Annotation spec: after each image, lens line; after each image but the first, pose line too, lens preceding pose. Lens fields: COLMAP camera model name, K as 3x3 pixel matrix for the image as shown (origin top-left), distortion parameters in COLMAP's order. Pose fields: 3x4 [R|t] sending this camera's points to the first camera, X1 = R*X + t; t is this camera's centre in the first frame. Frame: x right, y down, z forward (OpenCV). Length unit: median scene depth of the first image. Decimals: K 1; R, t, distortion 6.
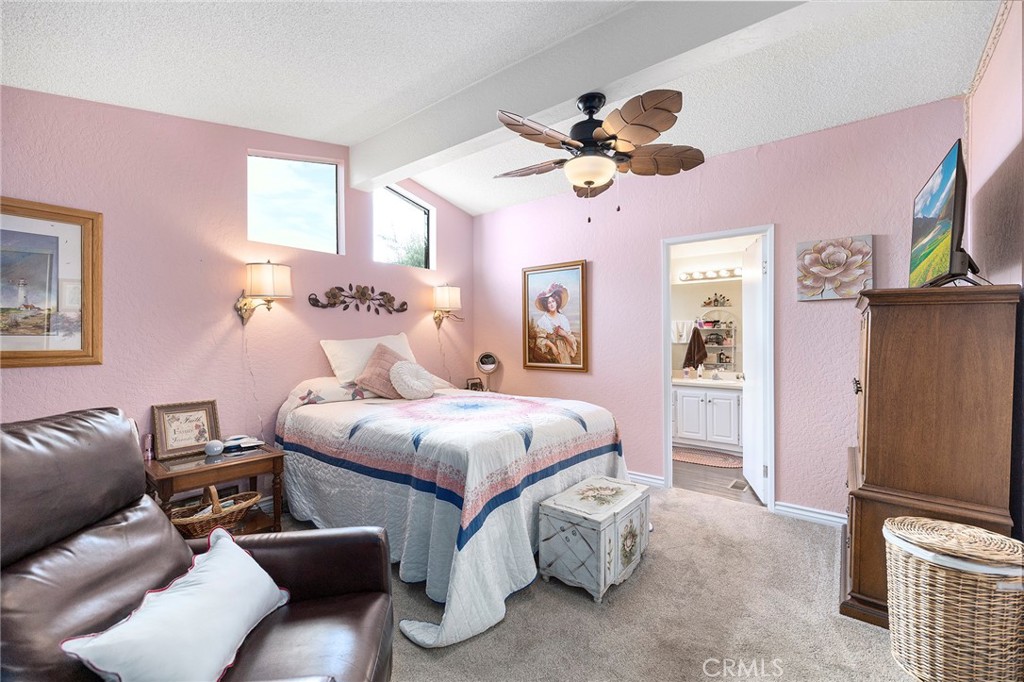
lens RADIAL K [[429.6, 0, 512.0], [0, 429.6, 339.6], [0, 0, 1]] dist [0.001150, 0.000200]
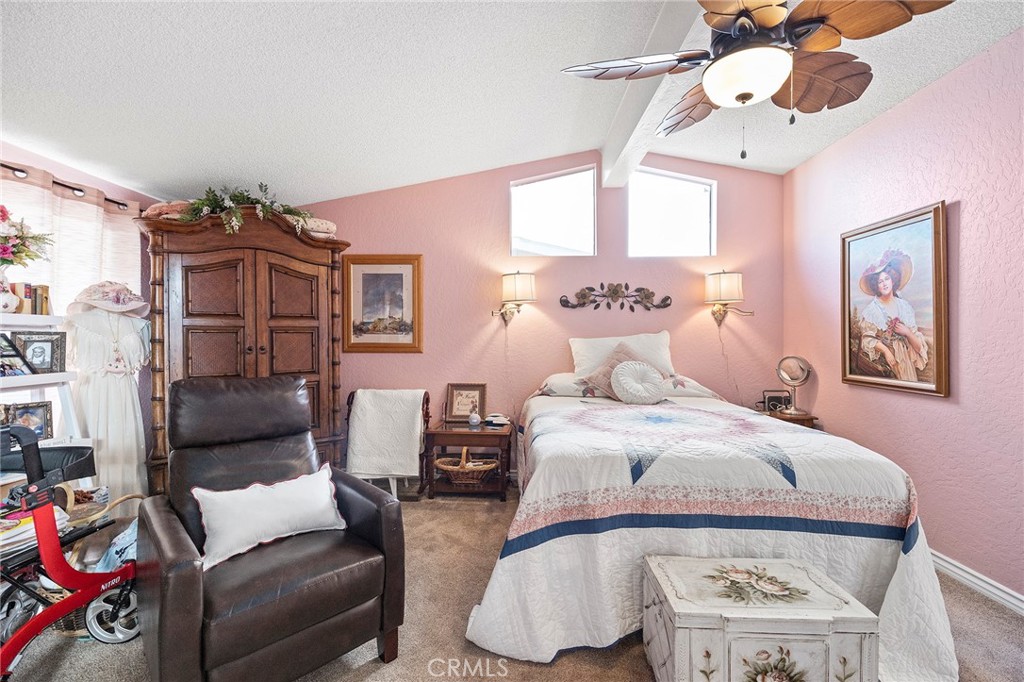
lens RADIAL K [[438.6, 0, 511.0], [0, 438.6, 338.0], [0, 0, 1]] dist [-0.000279, -0.000218]
pose [[0.597022, 0.006054, -0.802202, 0.325475], [-0.006692, 0.999974, 0.002567, -0.001201], [0.802197, 0.003836, 0.597047, 0.211370]]
